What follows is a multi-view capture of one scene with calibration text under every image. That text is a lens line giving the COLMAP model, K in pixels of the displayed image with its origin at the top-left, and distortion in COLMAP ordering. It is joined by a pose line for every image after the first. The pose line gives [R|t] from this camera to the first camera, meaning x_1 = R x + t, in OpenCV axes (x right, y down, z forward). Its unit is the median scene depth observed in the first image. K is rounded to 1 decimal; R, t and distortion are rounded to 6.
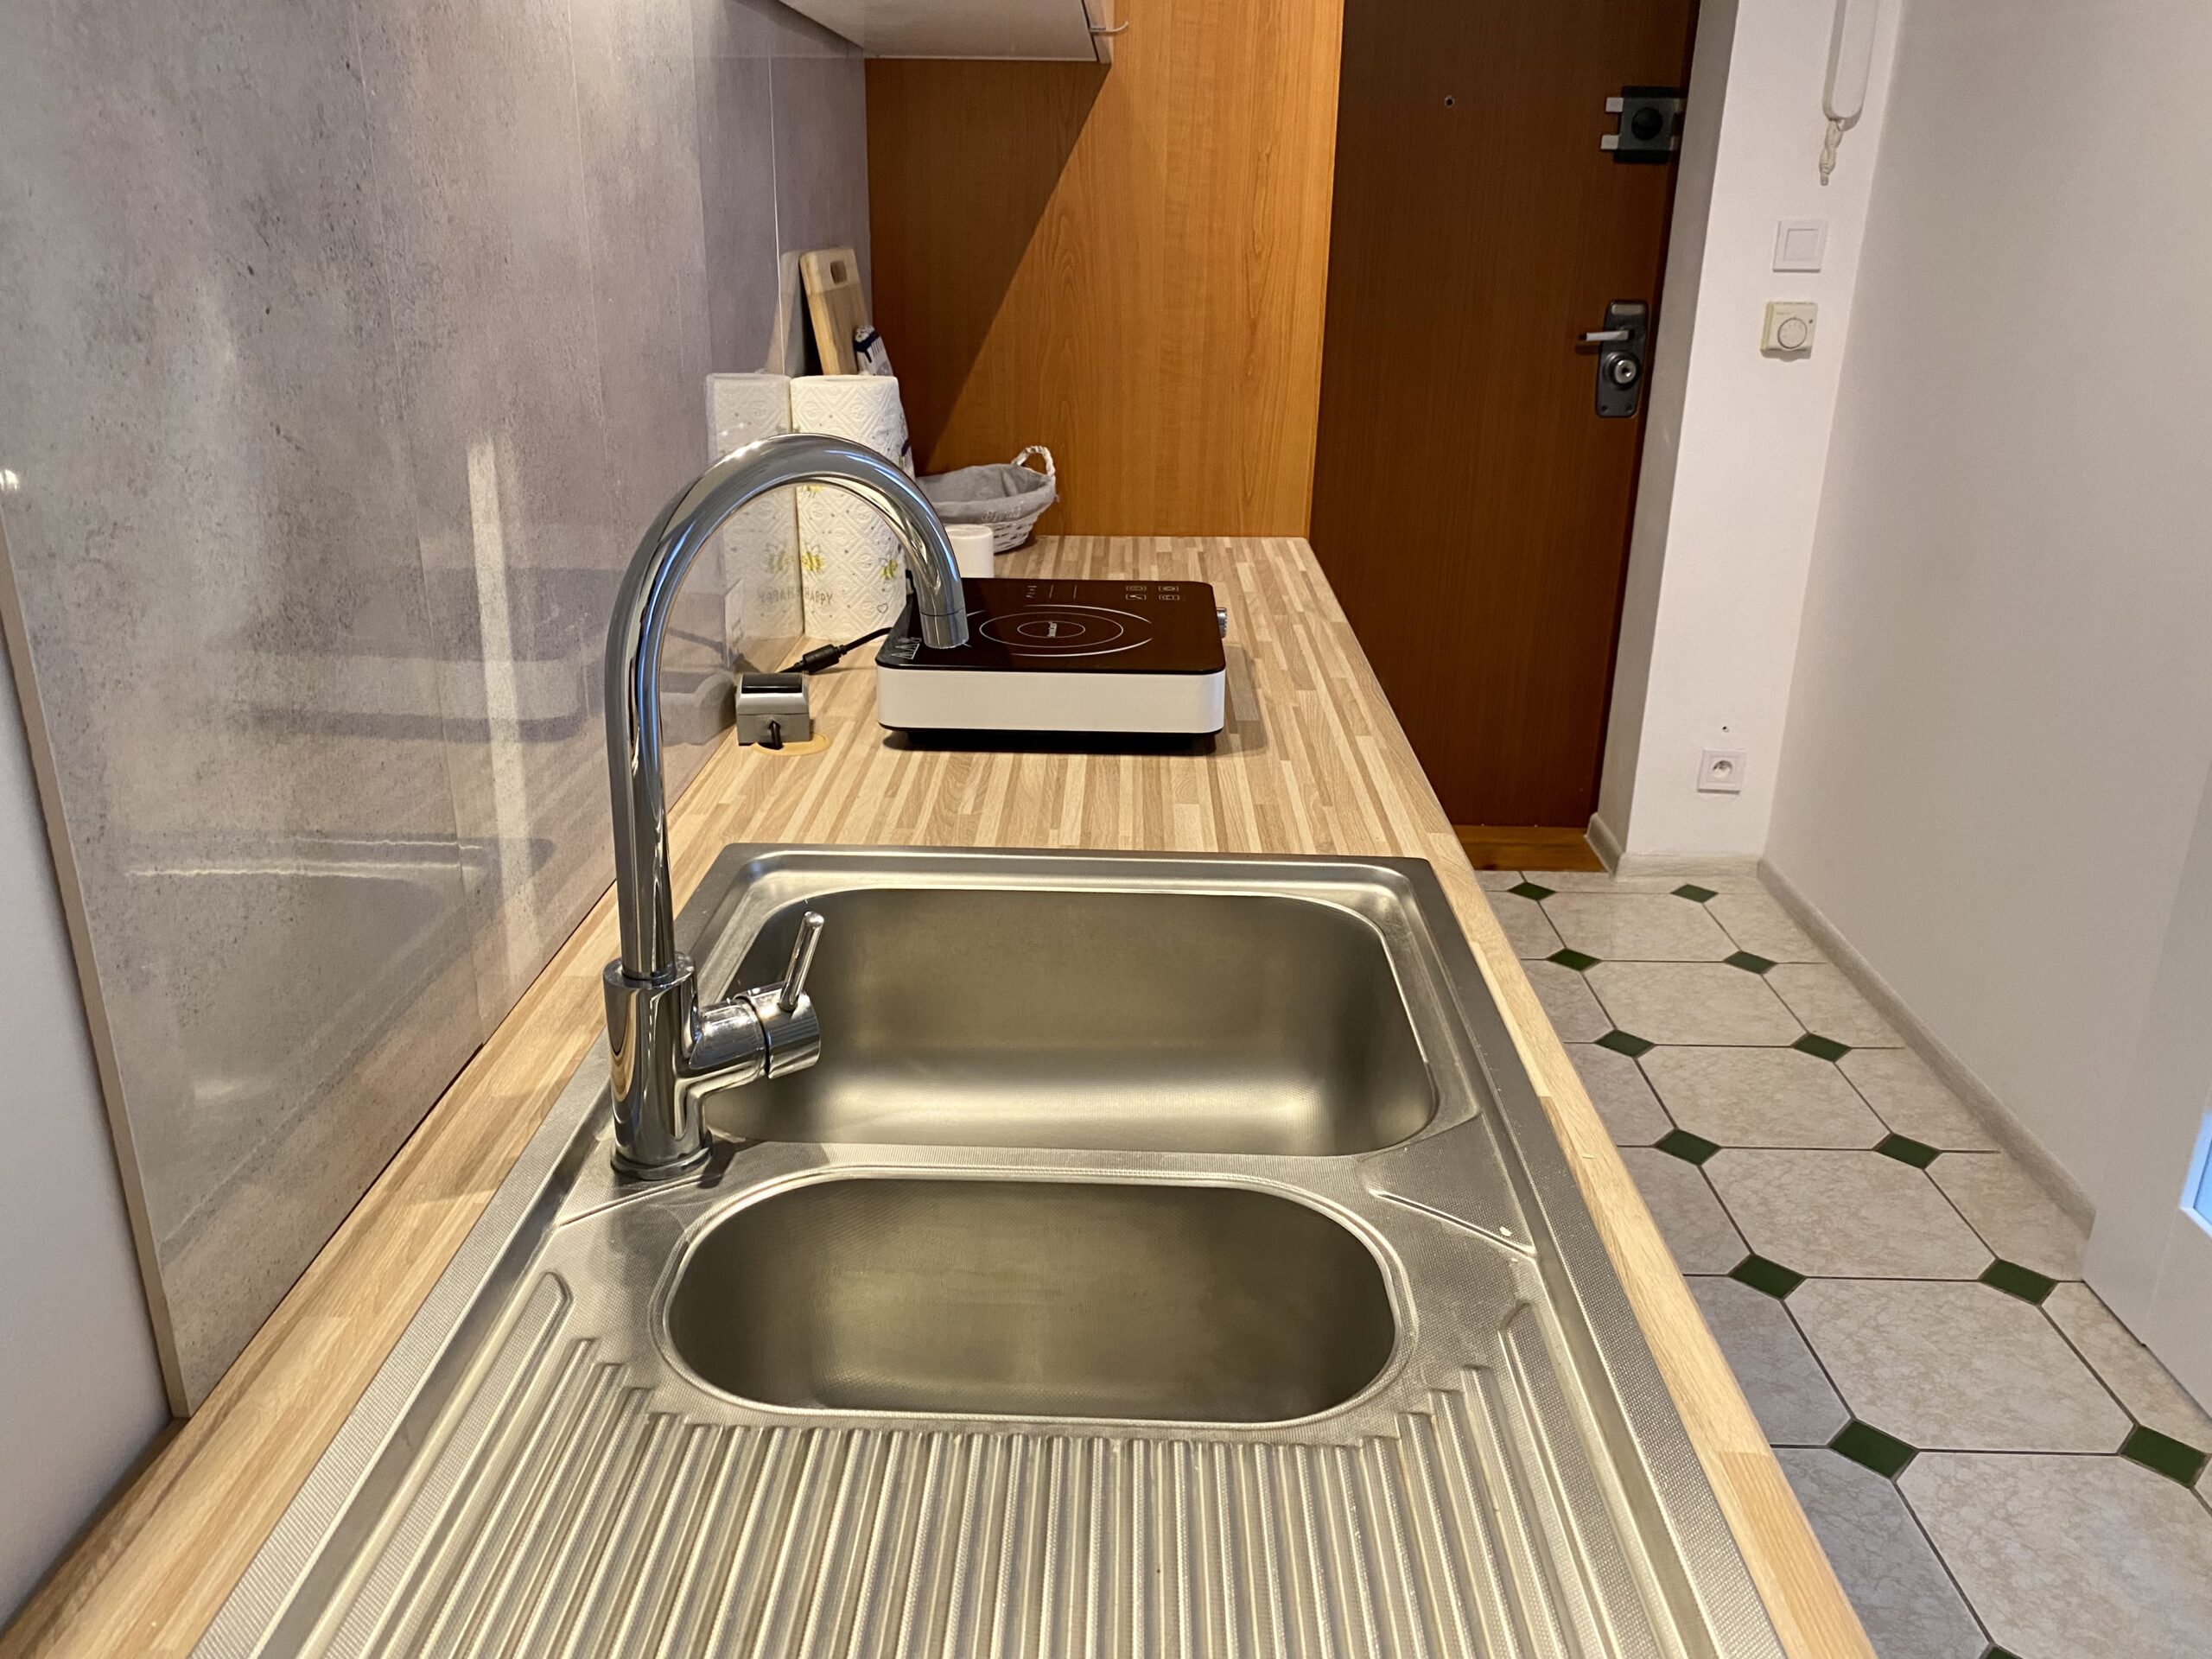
lens RADIAL K [[1707.4, 0, 1100.2], [0, 1707.4, 829.7], [0, 0, 1]] dist [0.030585, -0.040323]
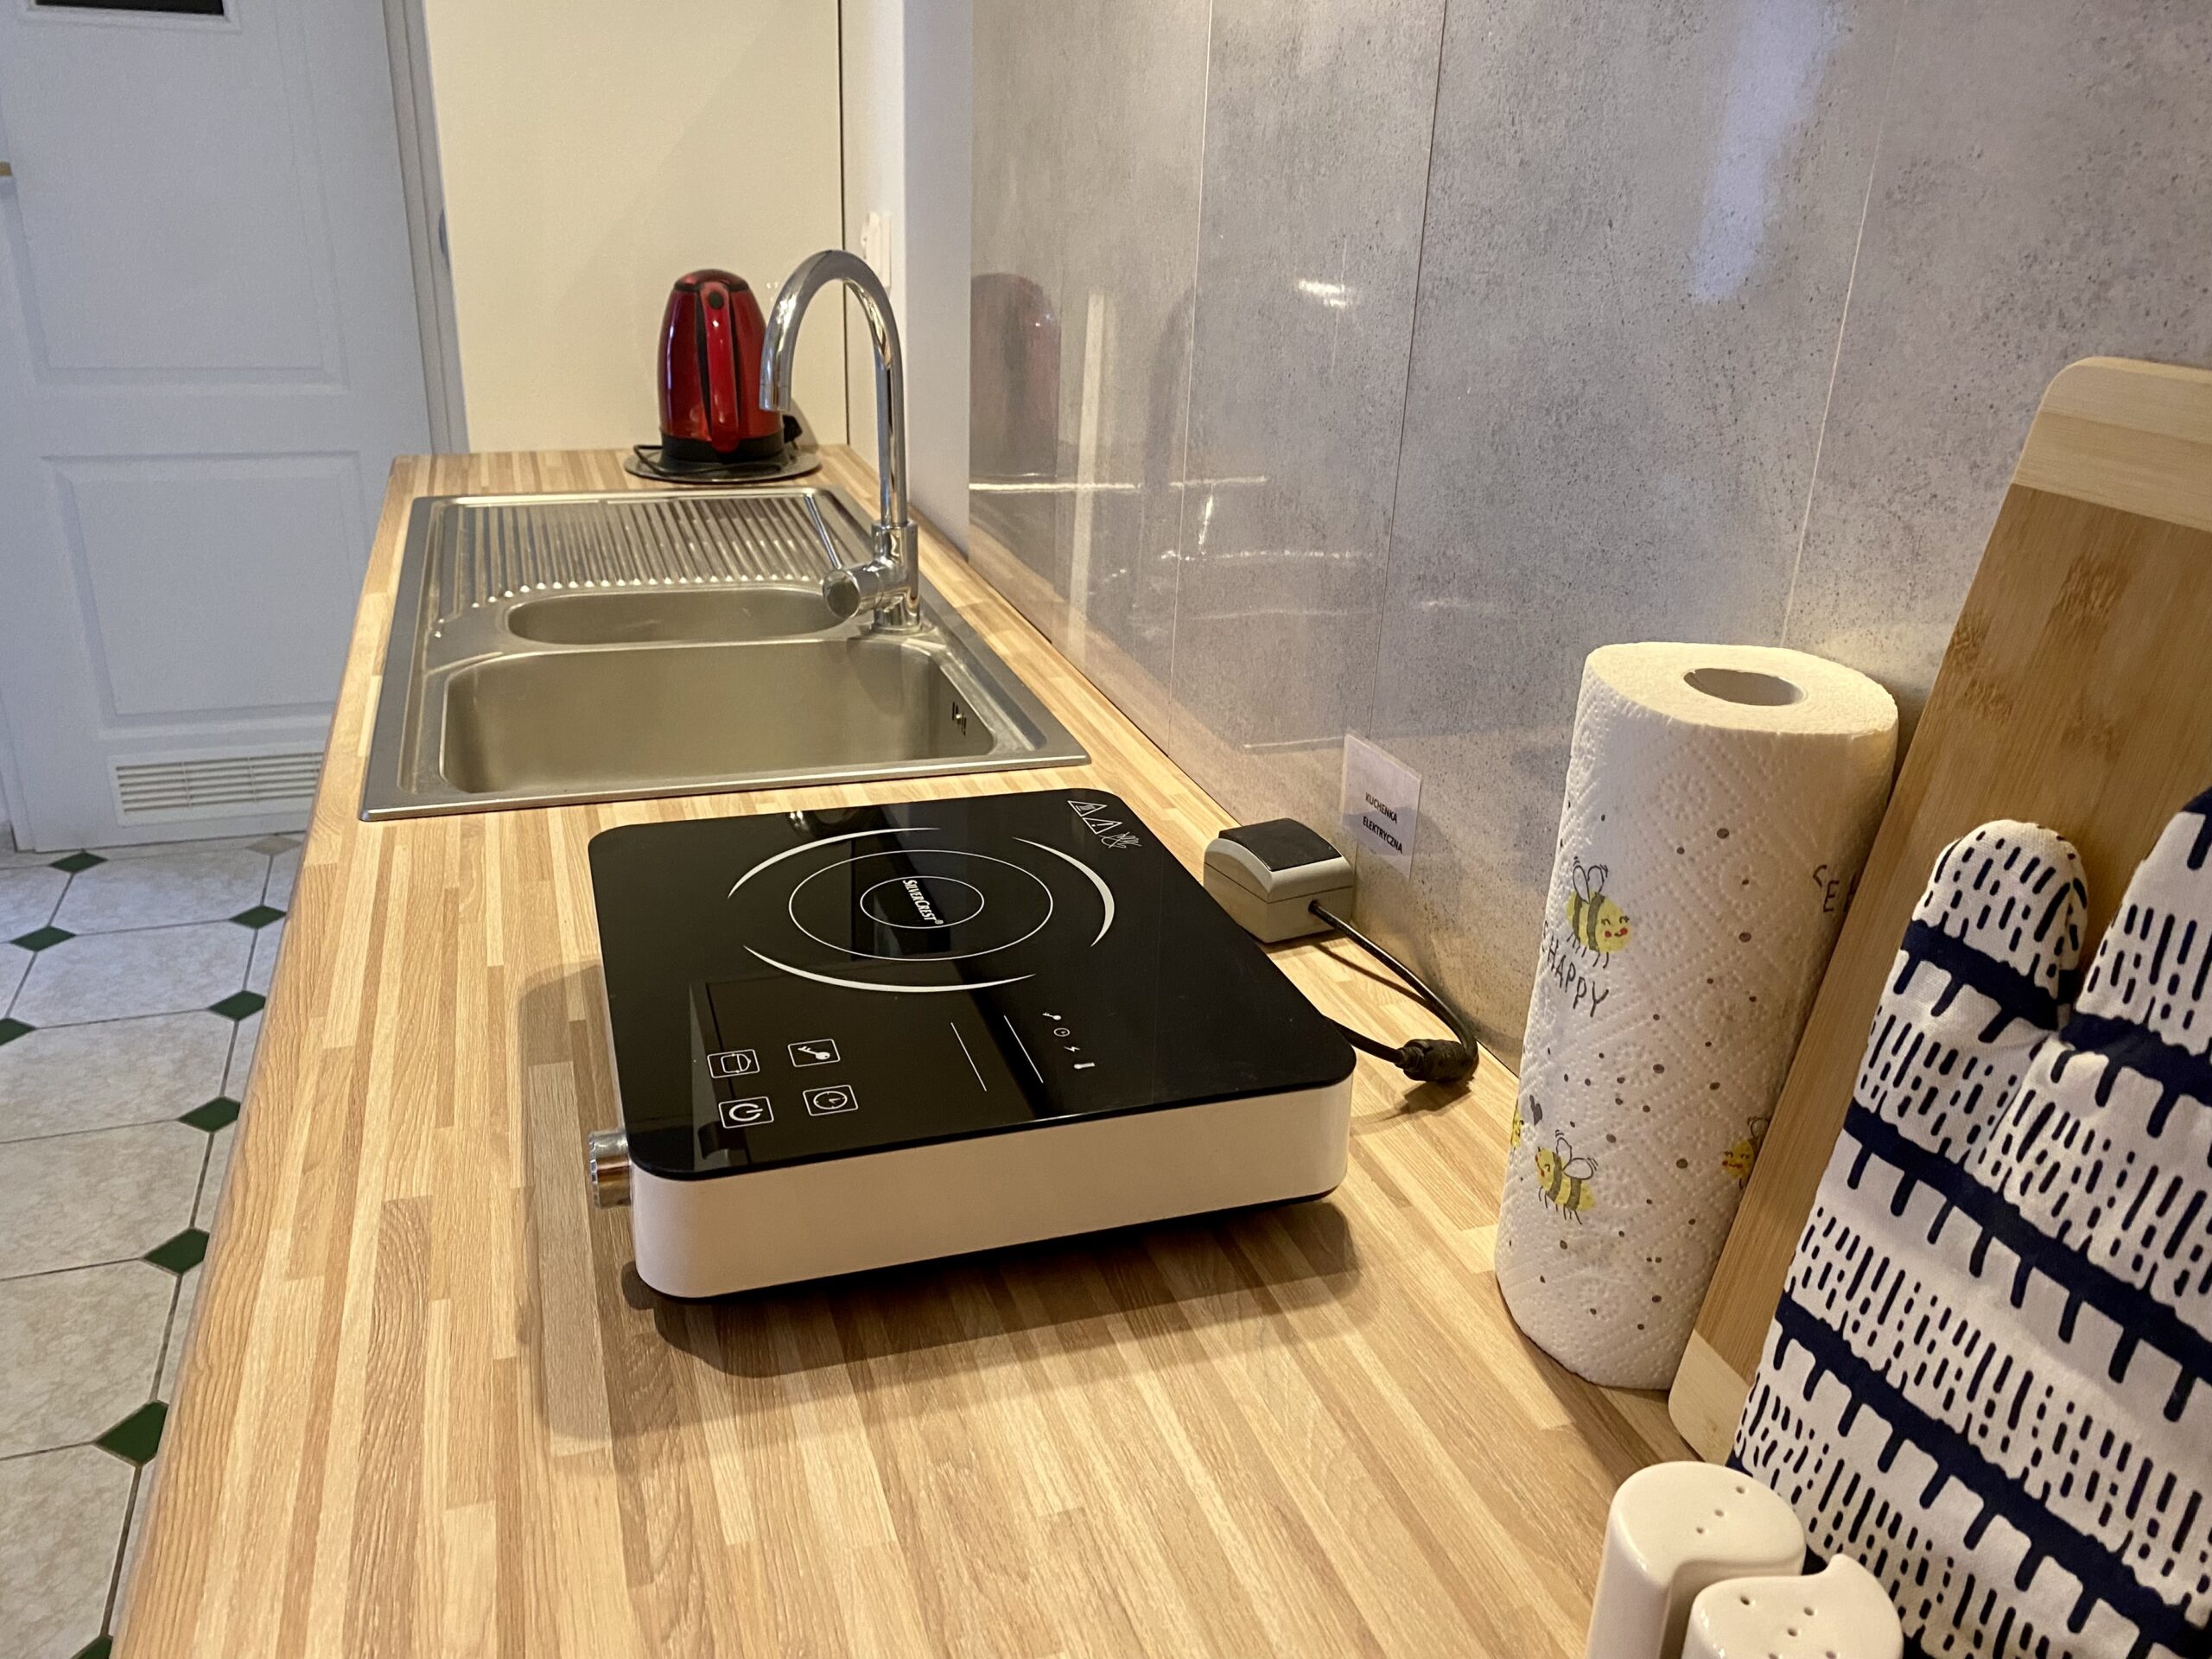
lens RADIAL K [[1707.4, 0, 1089.1], [0, 1707.4, 818.2], [0, 0, 1]] dist [0.030585, -0.040323]
pose [[-0.942930, 0.090017, -0.320593, 0.098869], [-0.148462, 0.748138, 0.646721, -0.533260], [0.298064, 0.657409, -0.692078, 1.469068]]
